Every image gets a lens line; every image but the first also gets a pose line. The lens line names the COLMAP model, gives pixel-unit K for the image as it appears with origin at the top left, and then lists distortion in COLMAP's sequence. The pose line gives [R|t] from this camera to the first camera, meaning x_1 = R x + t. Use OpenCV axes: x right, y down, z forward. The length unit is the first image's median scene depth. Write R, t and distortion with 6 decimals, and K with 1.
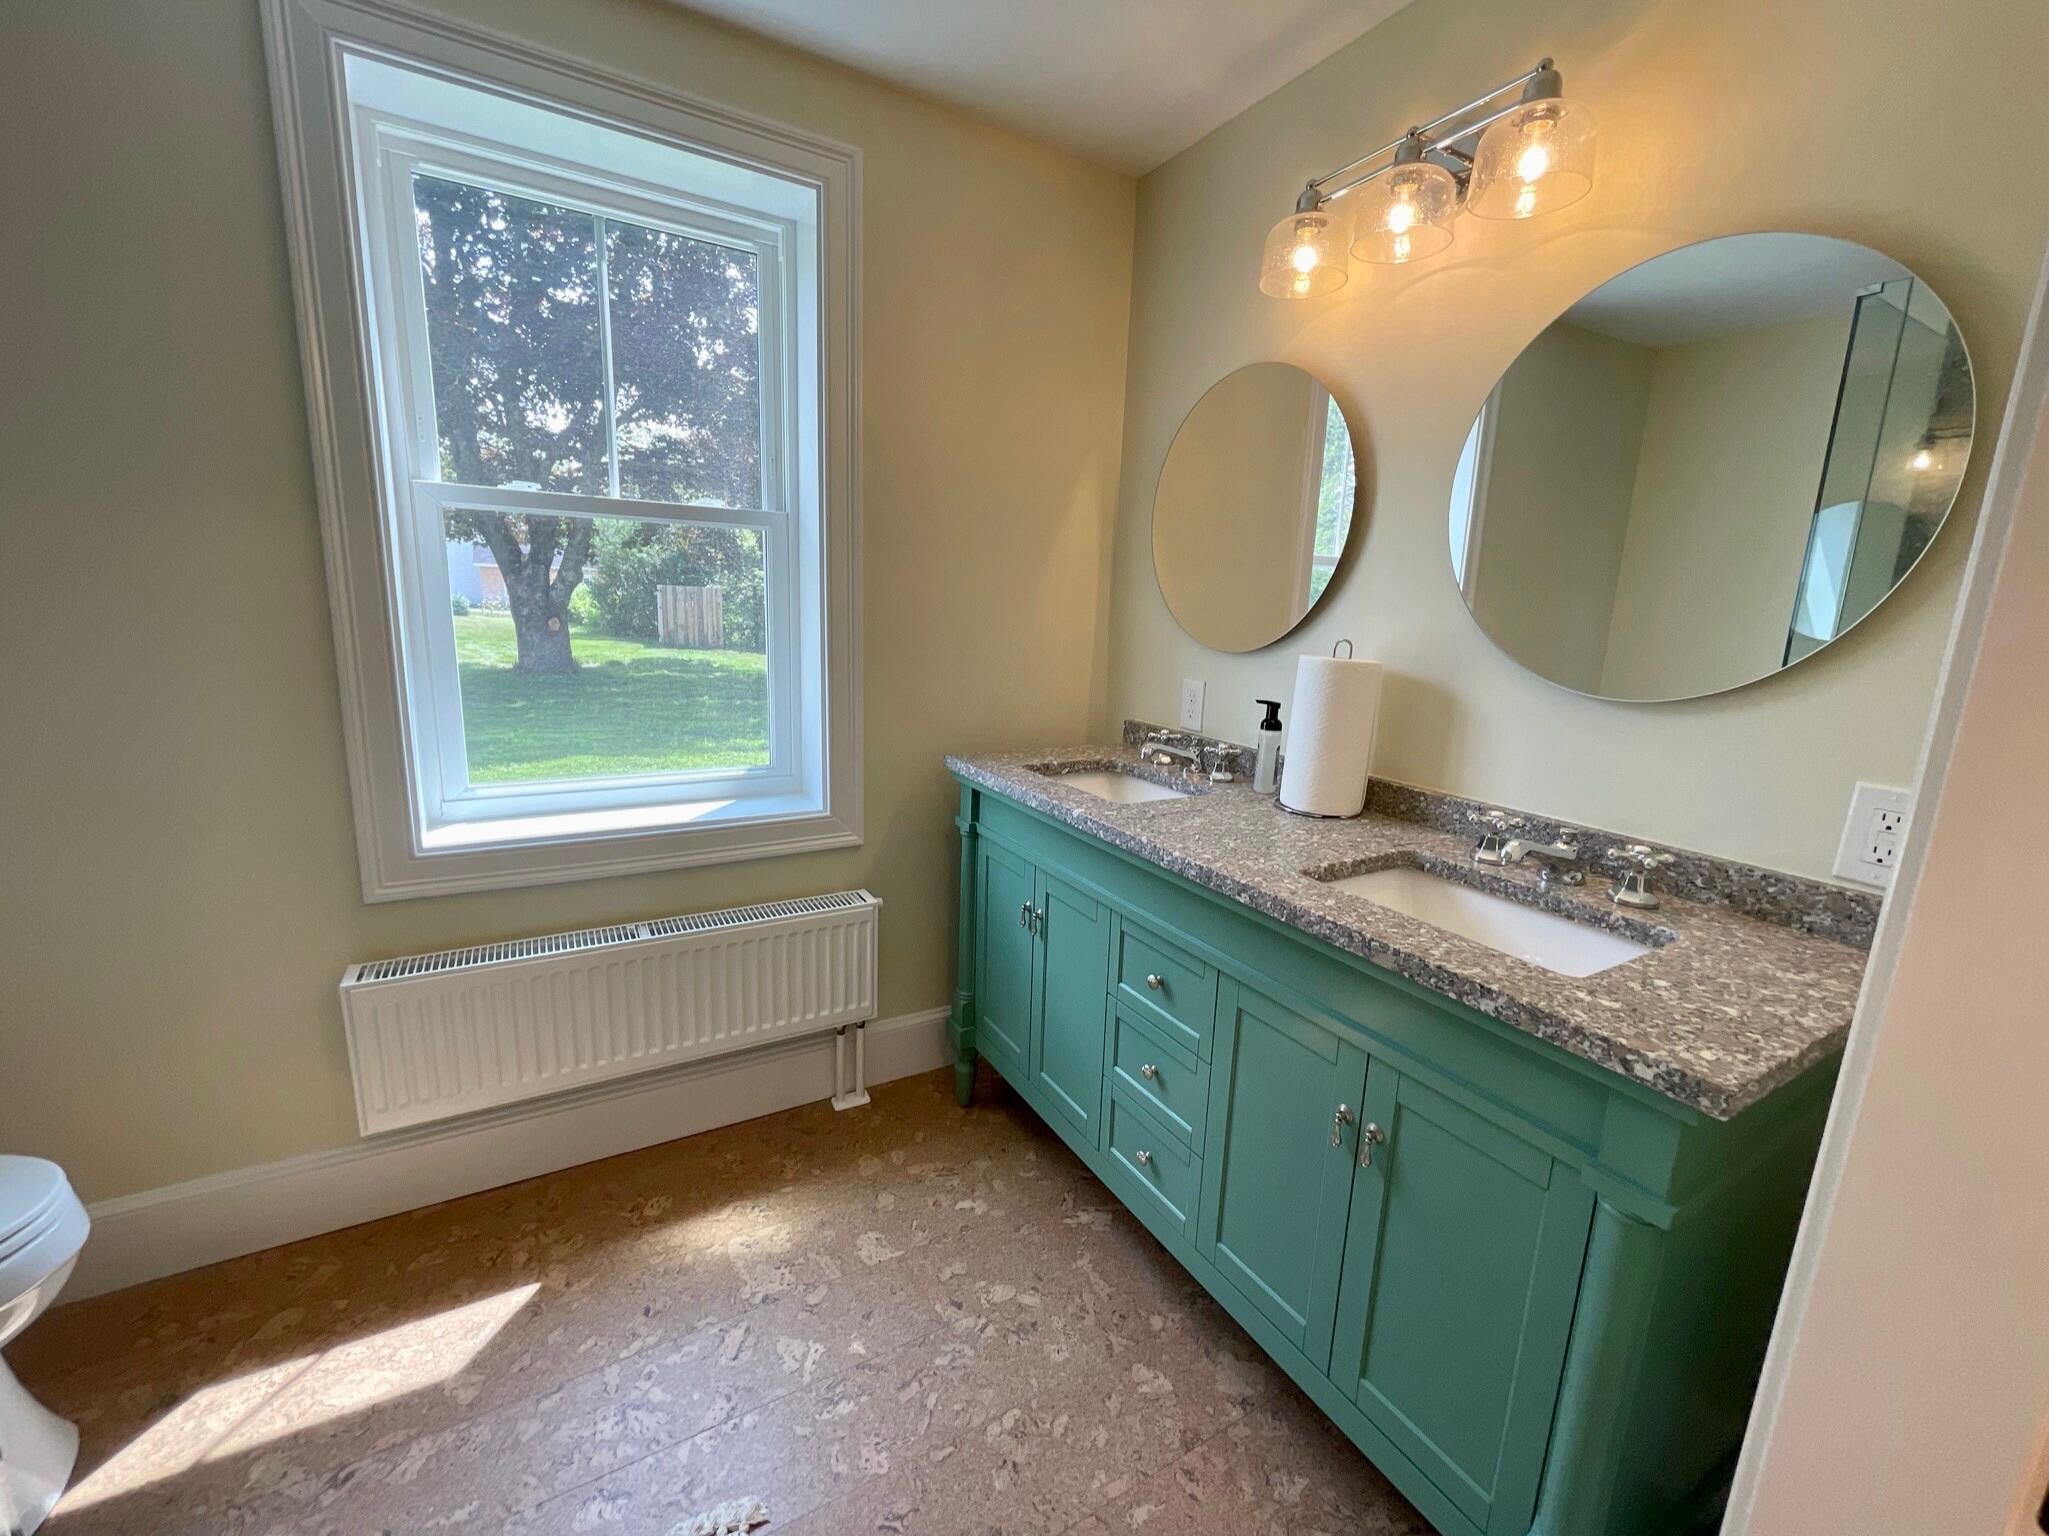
lens RADIAL K [[831.1, 0, 1025.7], [0, 831.1, 769.0], [0, 0, 1]] dist [-0.003448, -0.000384]
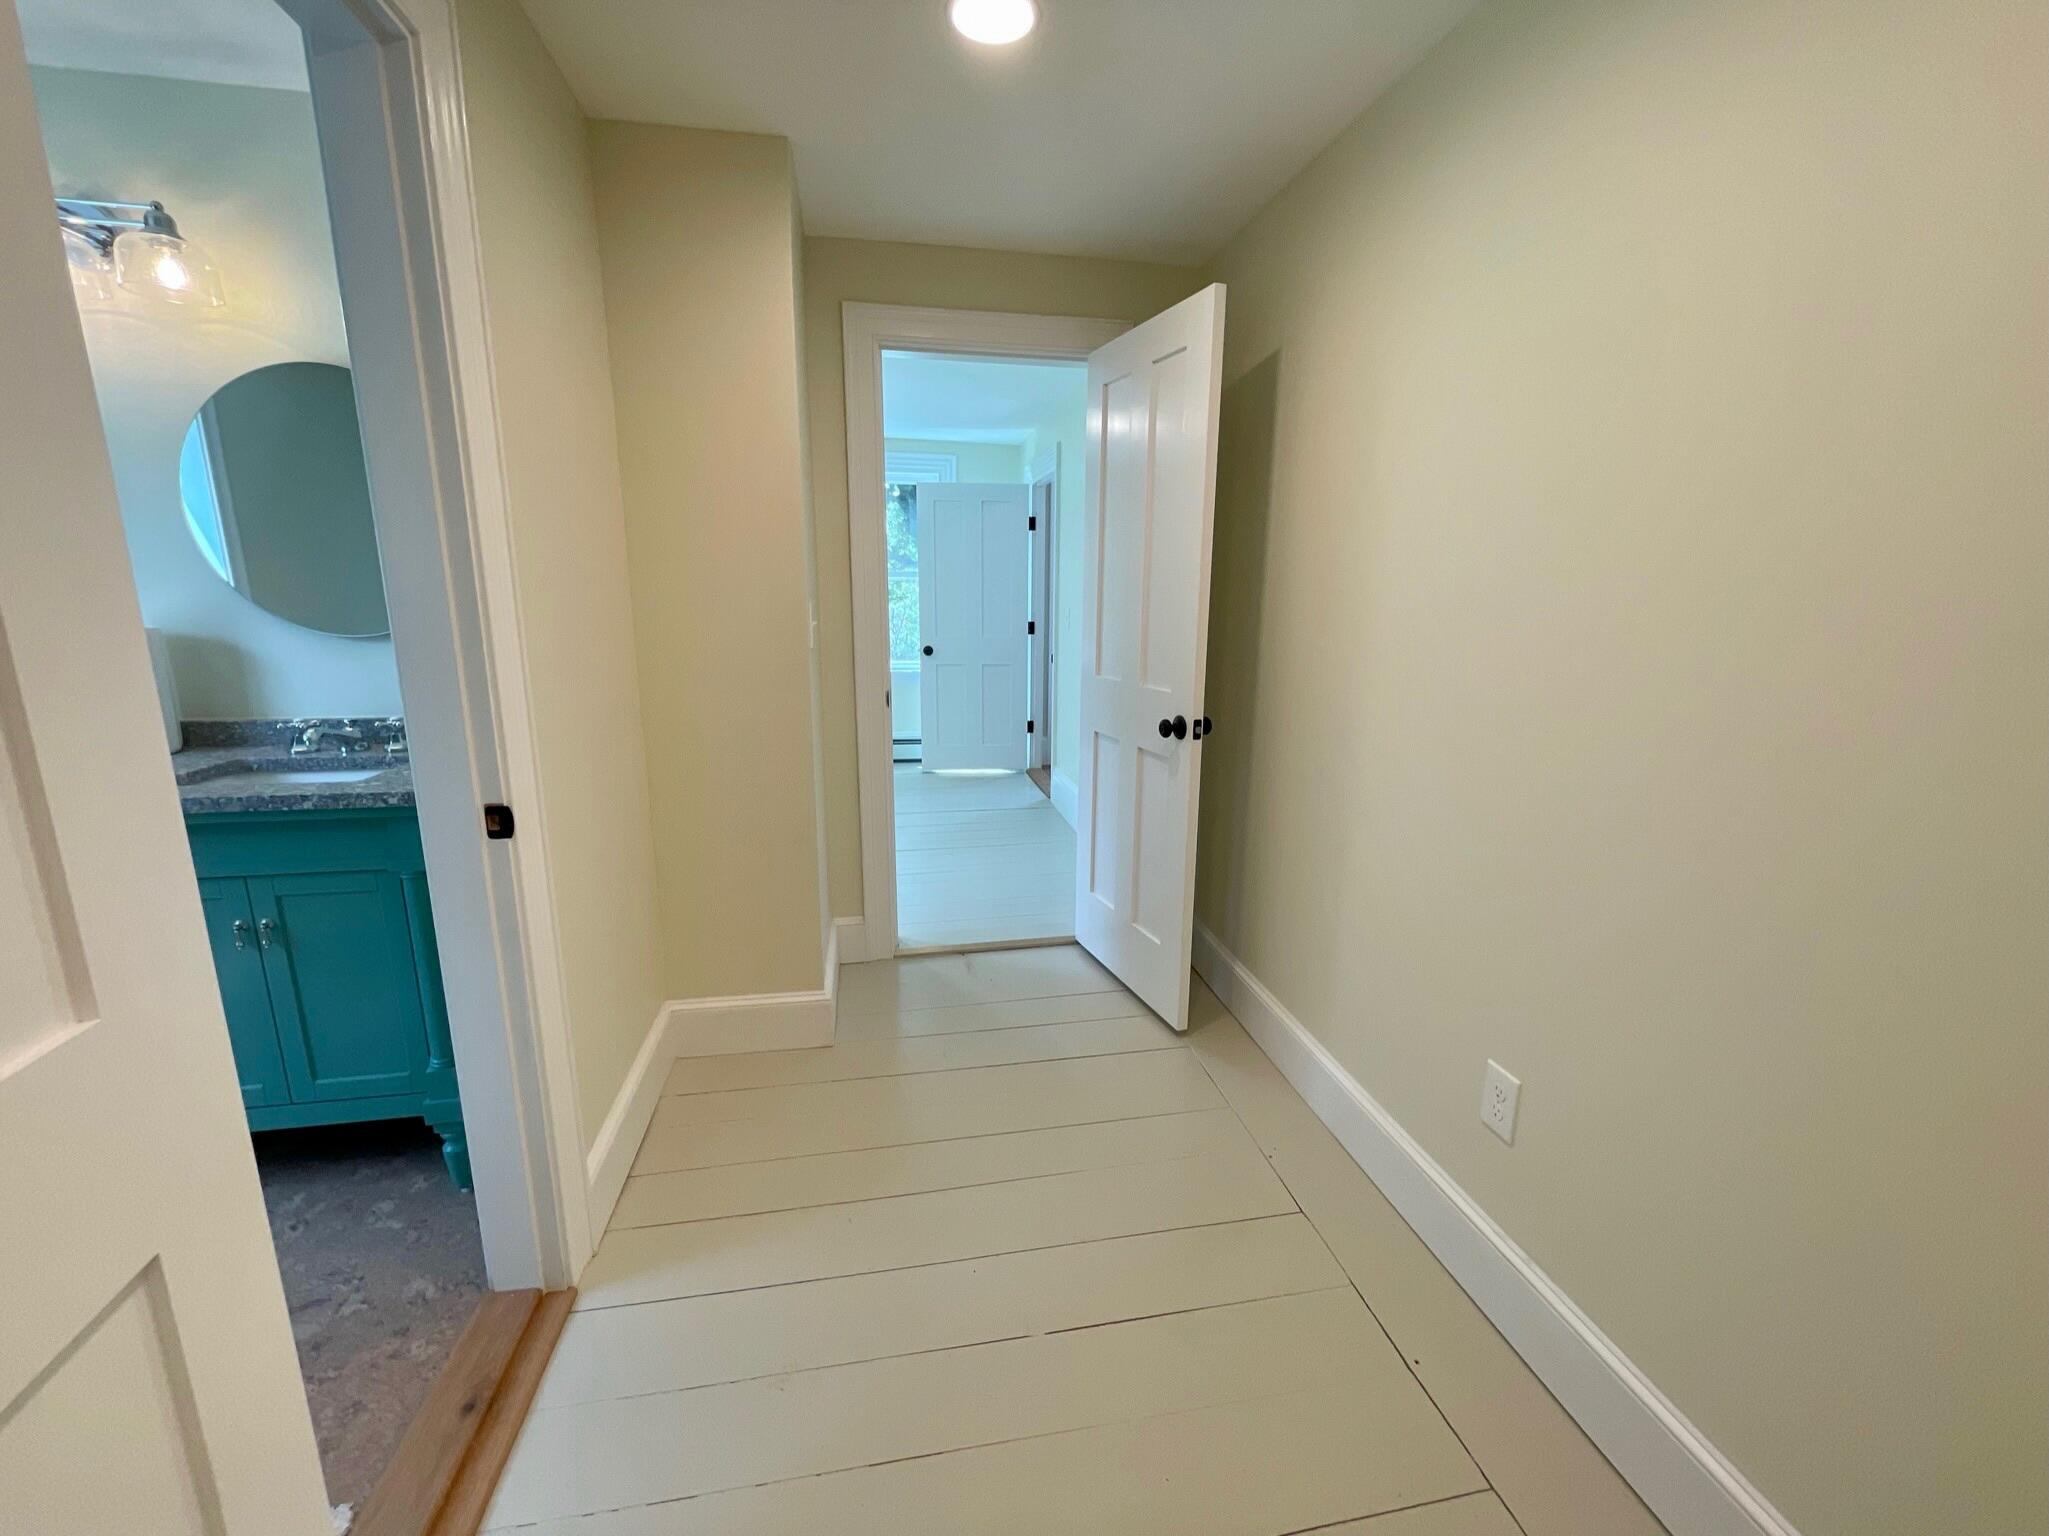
lens RADIAL K [[831.1, 0, 1020.4], [0, 831.1, 756.4], [0, 0, 1]] dist [-0.003448, -0.000384]
pose [[0.350890, -0.228325, 0.908154, -0.362284], [0.195879, 0.966260, 0.167251, 0.132084], [-0.915701, 0.119202, 0.383775, -0.794493]]
